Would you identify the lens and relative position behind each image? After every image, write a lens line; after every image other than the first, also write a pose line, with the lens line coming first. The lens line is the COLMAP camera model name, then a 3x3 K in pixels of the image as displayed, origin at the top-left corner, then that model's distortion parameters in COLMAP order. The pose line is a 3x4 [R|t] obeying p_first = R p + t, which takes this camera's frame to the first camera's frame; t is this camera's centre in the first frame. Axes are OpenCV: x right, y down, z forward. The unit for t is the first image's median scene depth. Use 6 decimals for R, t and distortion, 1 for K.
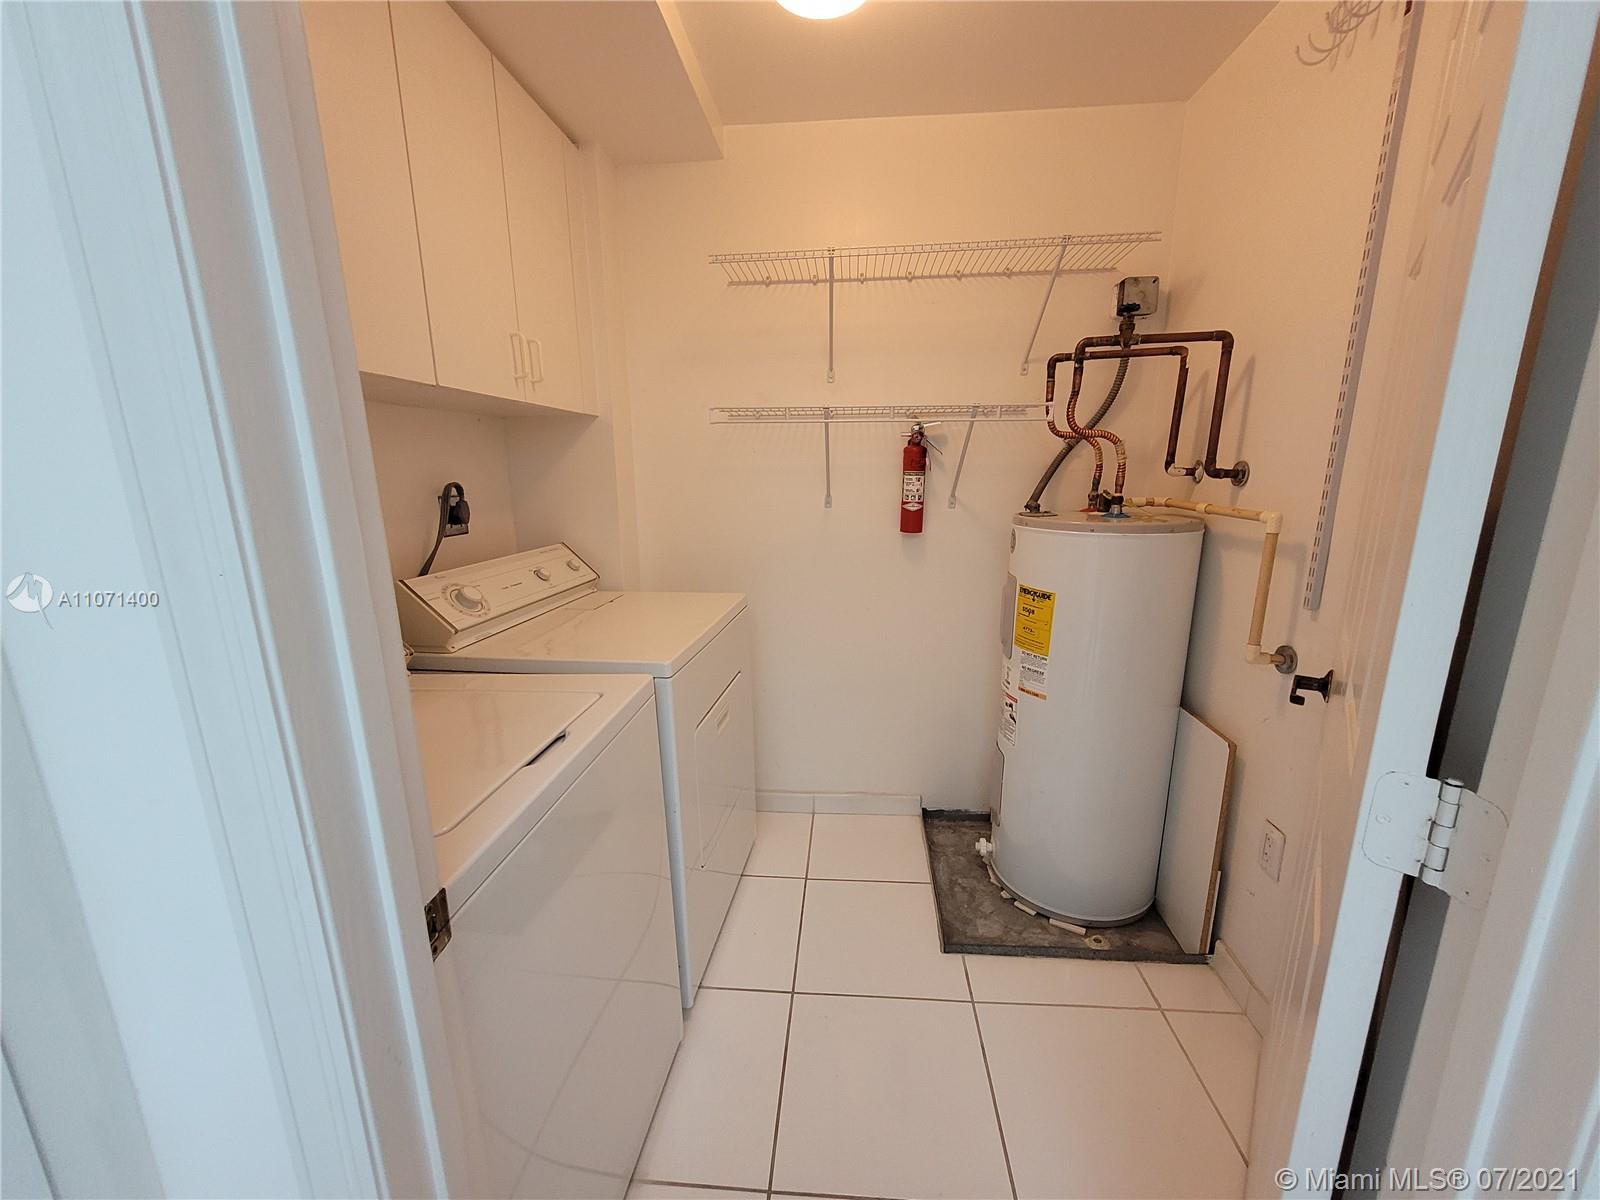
lens RADIAL K [[626.5, 0, 804.7], [0, 626.5, 610.1], [0, 0, 1]] dist [-0.001589, 0.003136]
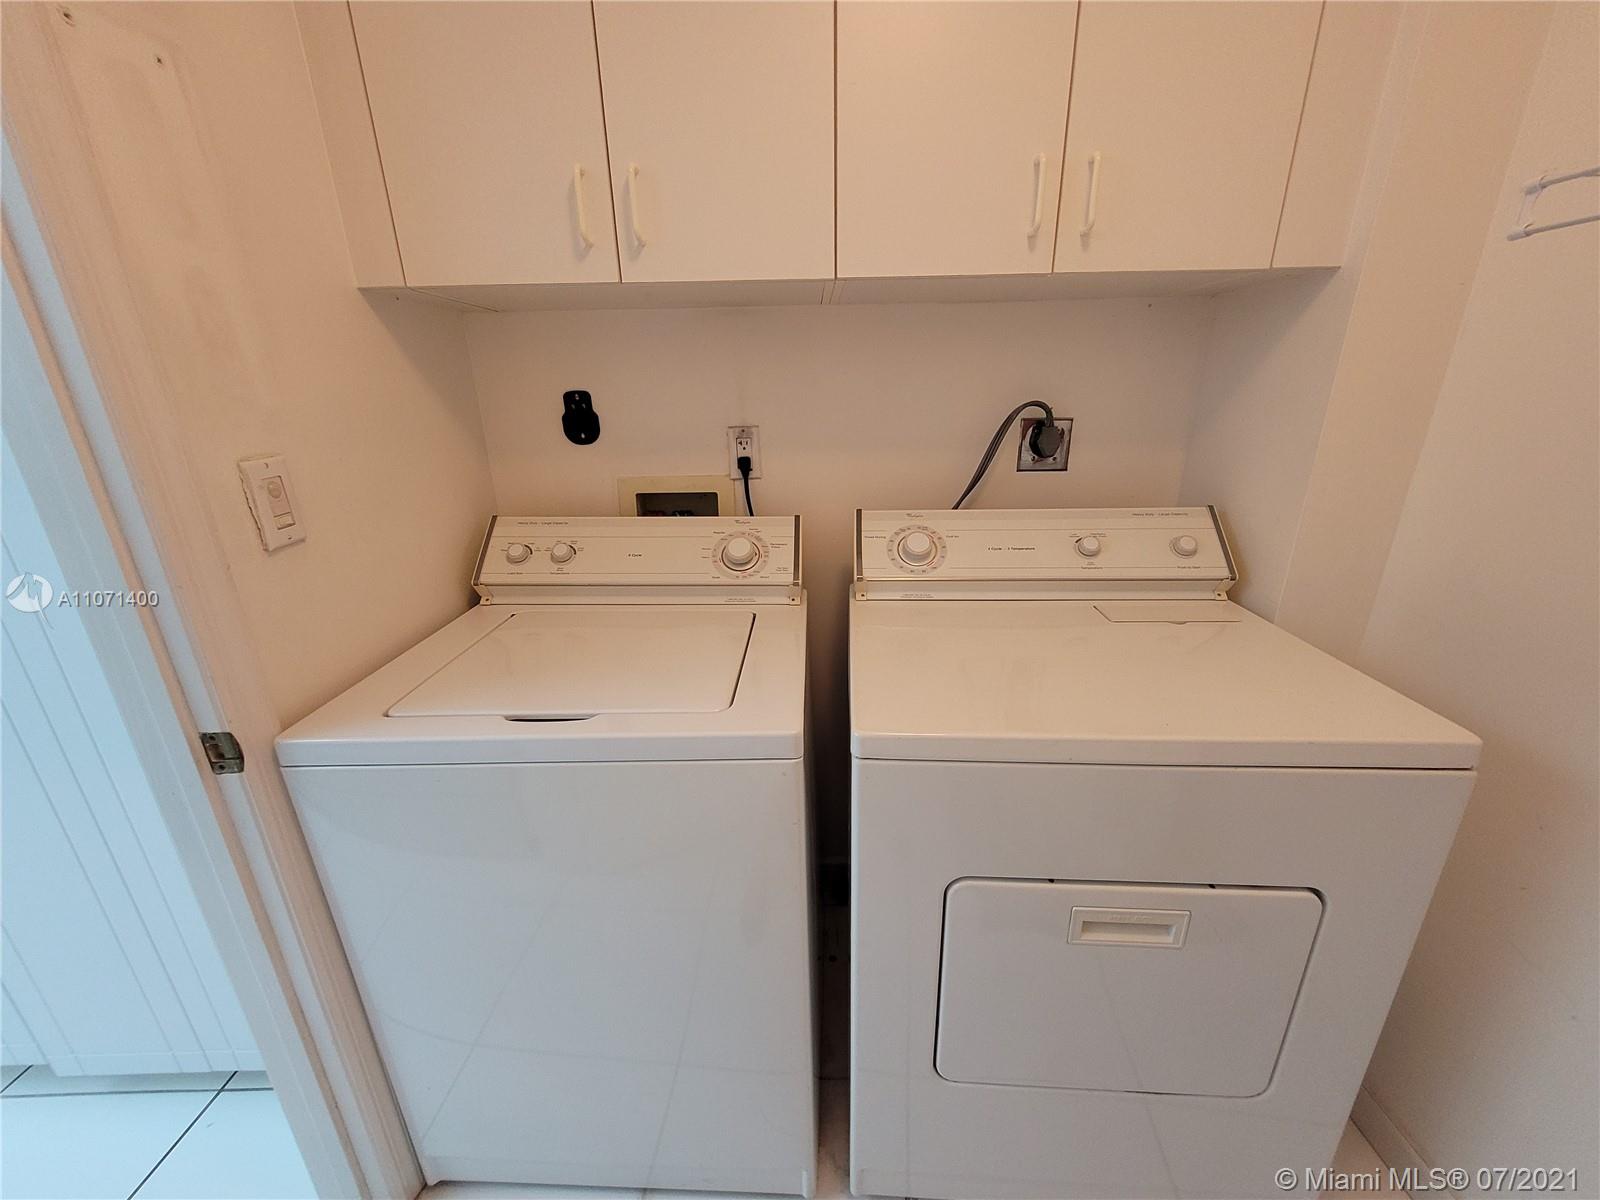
lens RADIAL K [[626.5, 0, 804.7], [0, 626.5, 610.1], [0, 0, 1]] dist [-0.001589, 0.003136]
pose [[0.025341, 0.333826, -0.942294, 0.208490], [-0.196713, 0.925832, 0.322705, -0.138149], [0.980134, 0.177184, 0.089130, 0.597492]]
